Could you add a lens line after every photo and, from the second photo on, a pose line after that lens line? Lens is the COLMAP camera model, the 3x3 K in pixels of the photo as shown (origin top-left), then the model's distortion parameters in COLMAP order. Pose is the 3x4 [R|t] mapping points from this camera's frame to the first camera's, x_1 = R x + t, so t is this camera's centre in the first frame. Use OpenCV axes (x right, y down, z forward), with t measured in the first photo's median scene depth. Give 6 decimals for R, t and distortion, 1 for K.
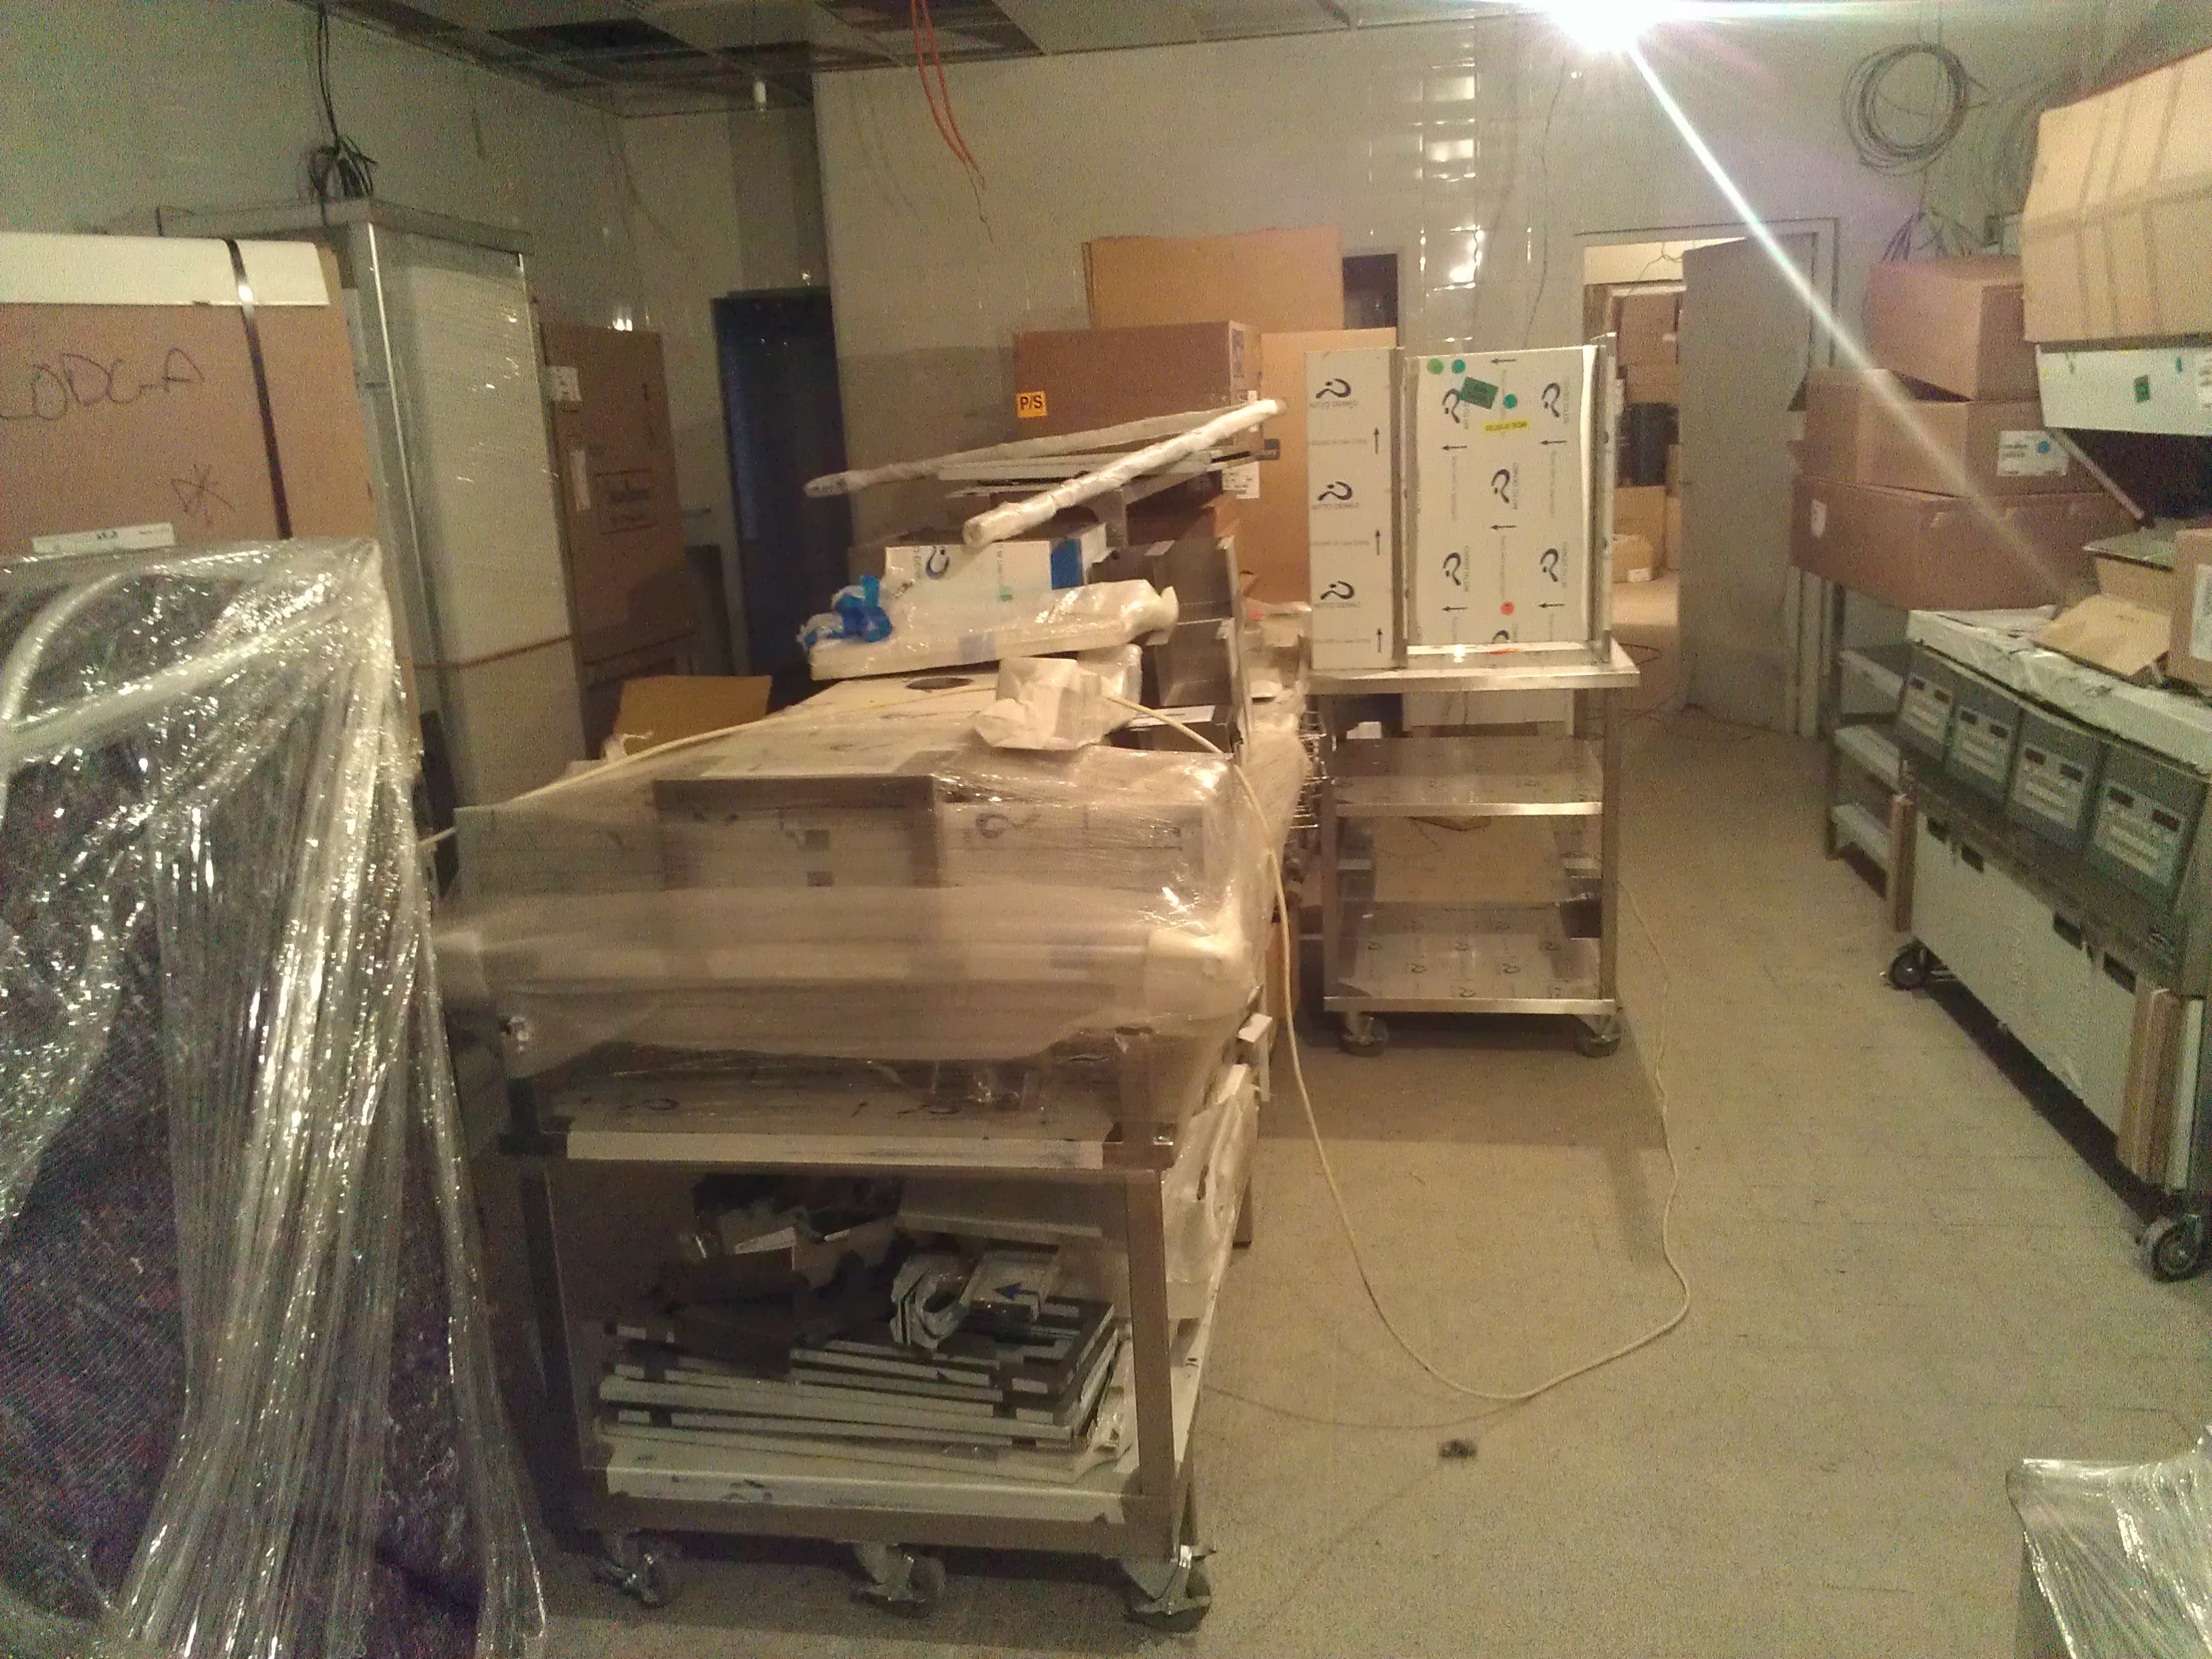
lens RADIAL K [[1778.3, 0, 1117.4], [0, 1778.3, 830.4], [0, 0, 1]] dist [-0.009645, -0.008354]
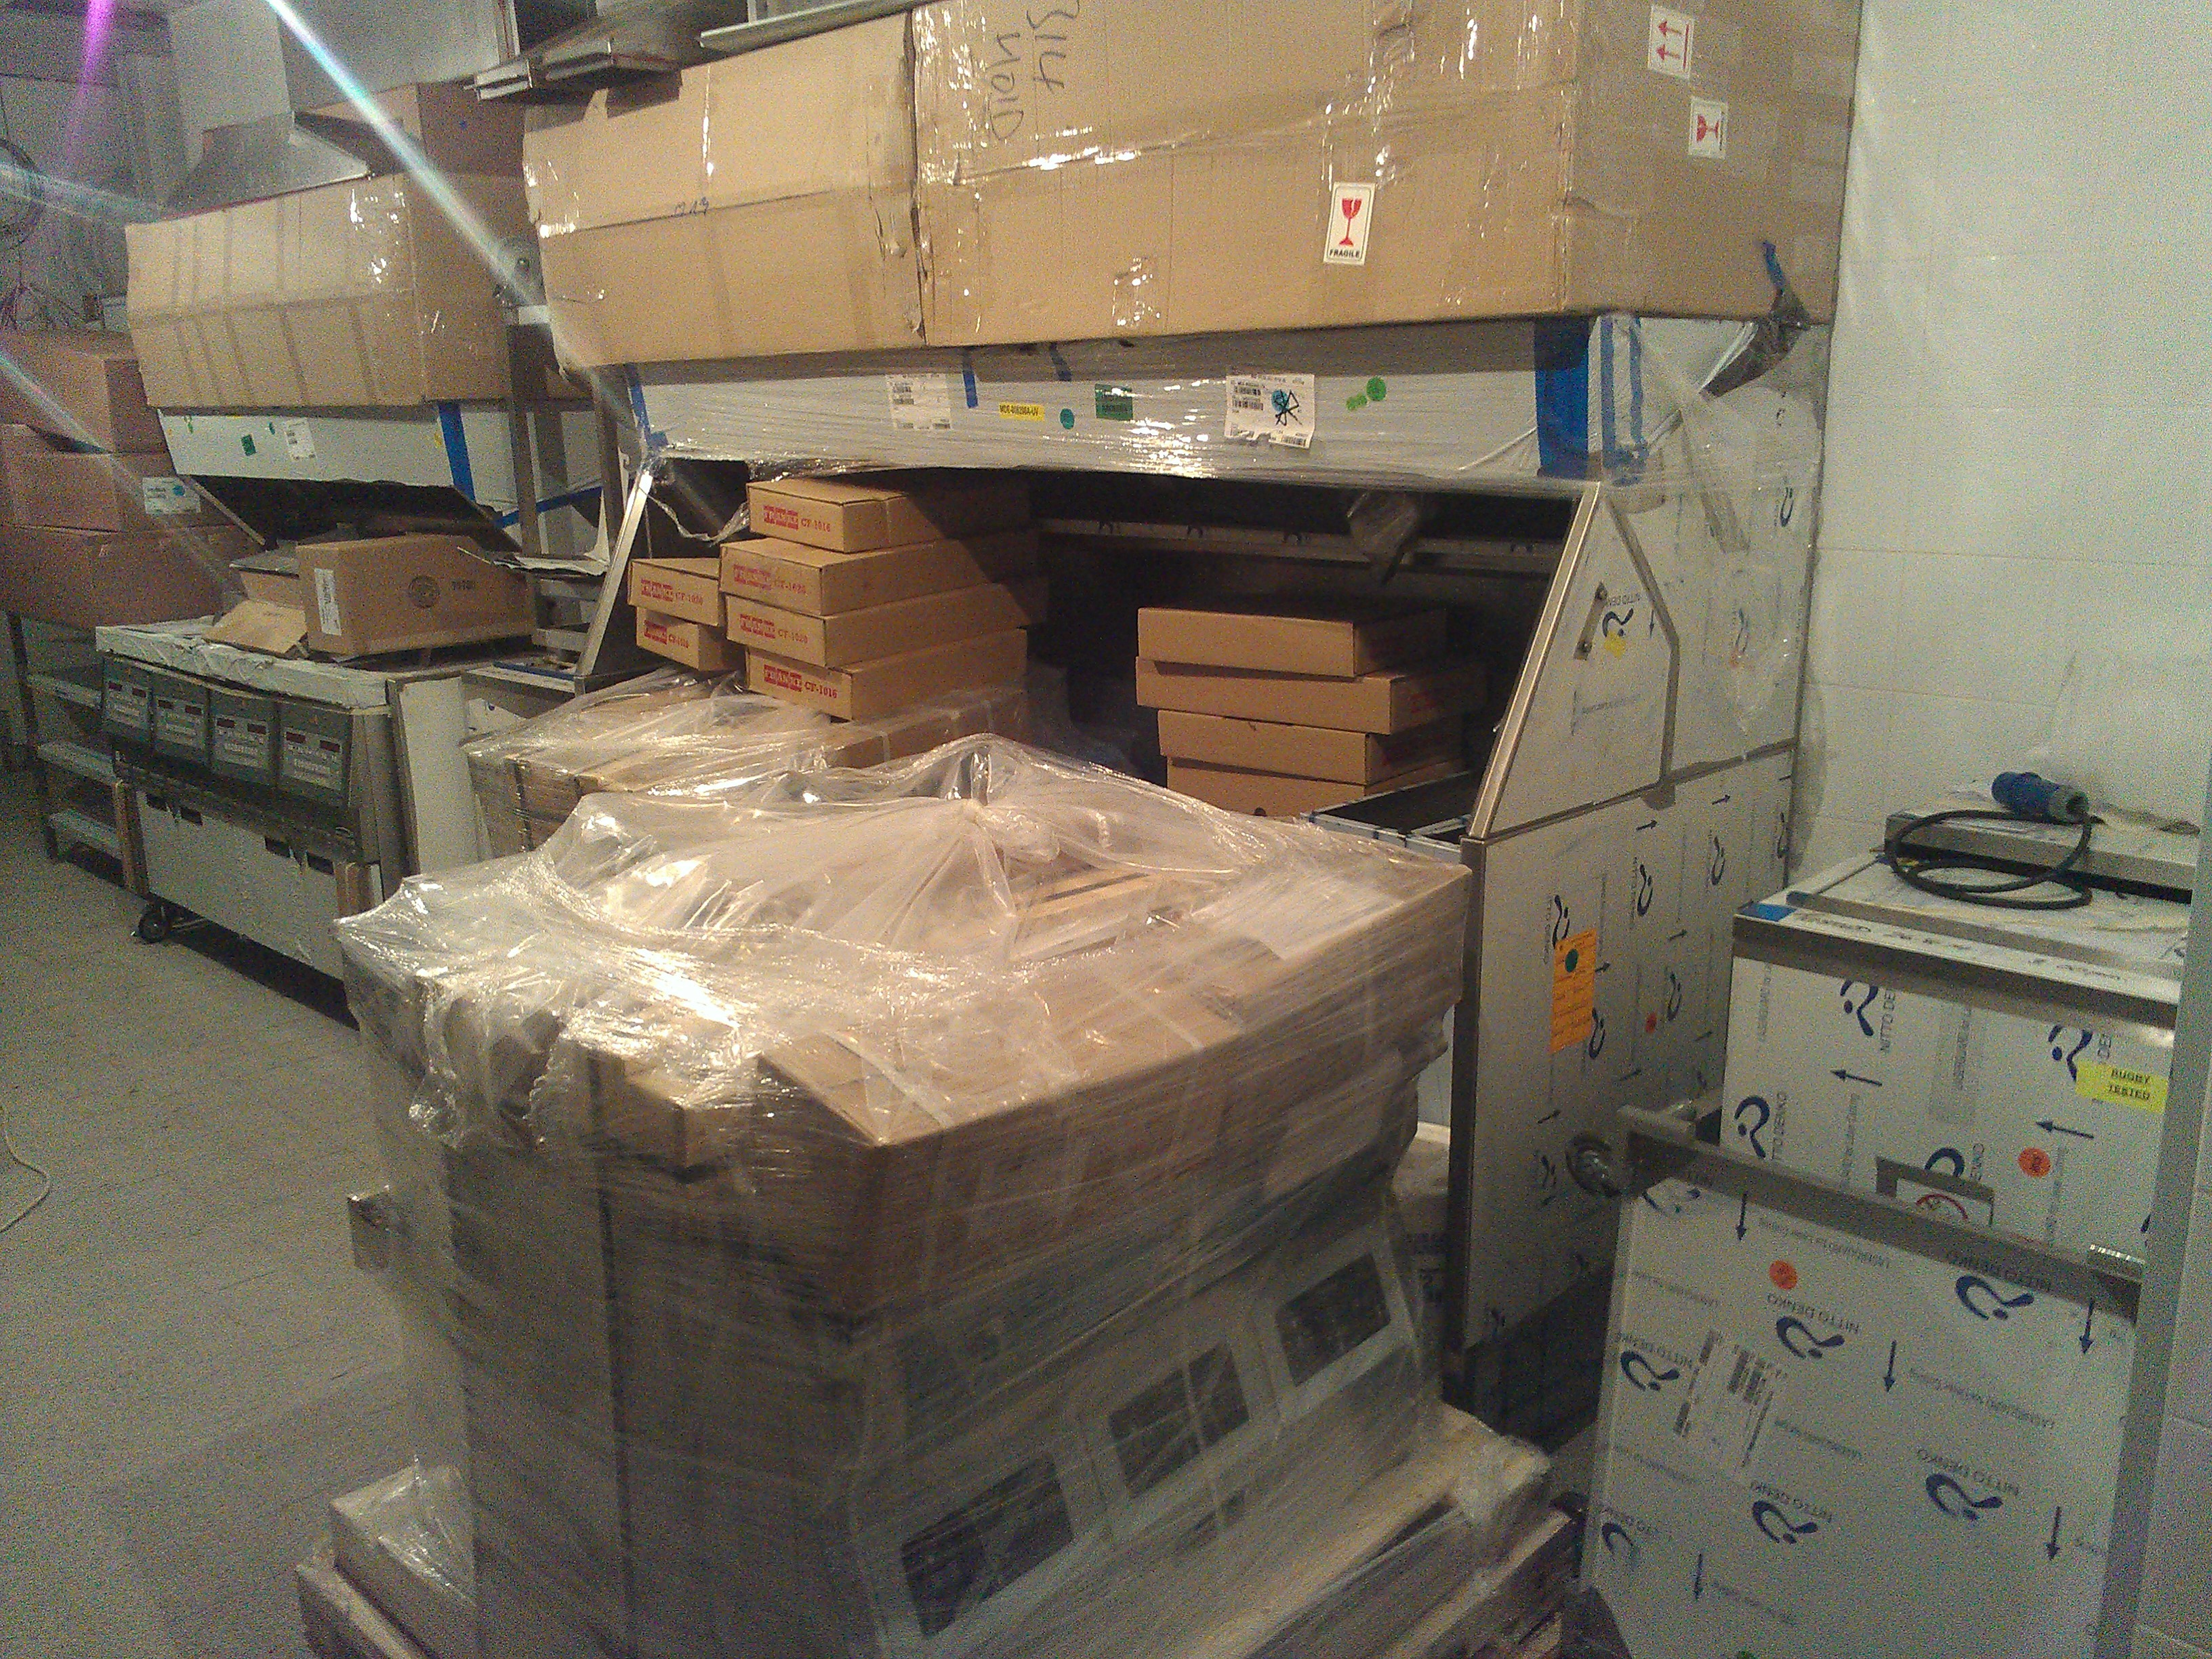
lens RADIAL K [[1778.3, 0, 1113.9], [0, 1778.3, 820.7], [0, 0, 1]] dist [-0.009645, -0.008354]
pose [[0.565499, -0.151451, 0.810724, -0.170801], [0.179191, 0.982075, 0.058471, 0.064894], [-0.805048, 0.112209, 0.582501, -0.261718]]
